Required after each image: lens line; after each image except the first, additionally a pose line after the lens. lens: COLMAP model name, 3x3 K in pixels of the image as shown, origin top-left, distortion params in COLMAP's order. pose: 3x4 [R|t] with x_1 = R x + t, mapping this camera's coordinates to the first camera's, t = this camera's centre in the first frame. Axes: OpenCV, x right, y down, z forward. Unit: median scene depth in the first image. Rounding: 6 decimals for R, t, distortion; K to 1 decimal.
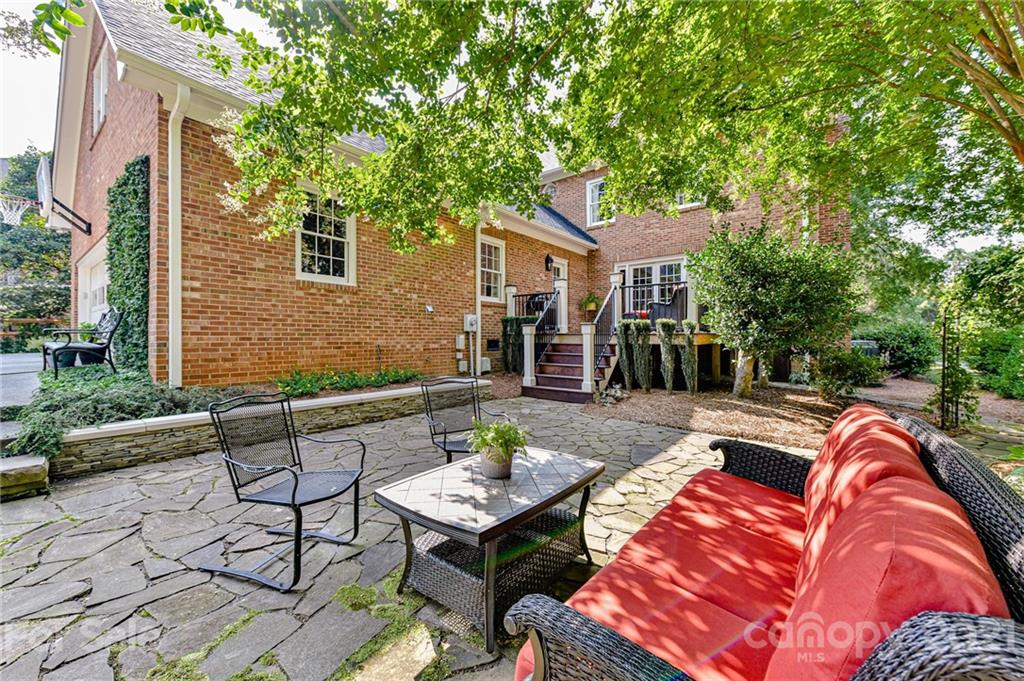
lens RADIAL K [[402.6, 0, 508.1], [0, 402.6, 340.2], [0, 0, 1]] dist [0.001961, -0.001211]
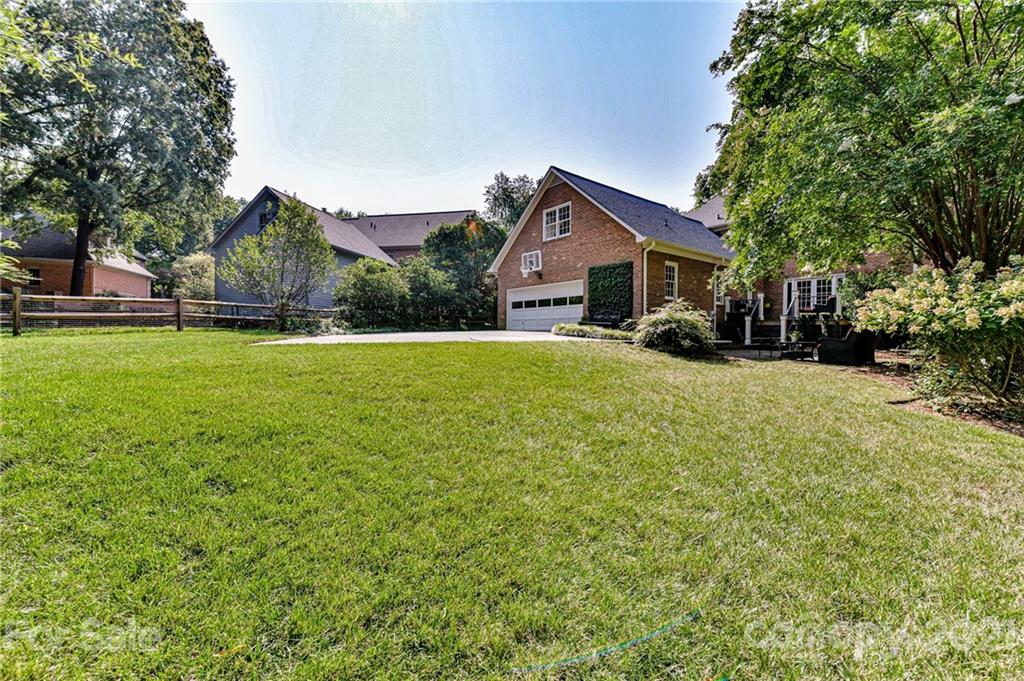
lens RADIAL K [[402.6, 0, 512.0], [0, 402.6, 336.4], [0, 0, 1]] dist [0.001961, -0.001211]
pose [[0.968370, 0.006138, -0.249442, -0.648502], [-0.003173, 0.999919, 0.012288, 0.049329], [0.249497, -0.011108, 0.968312, -1.418770]]
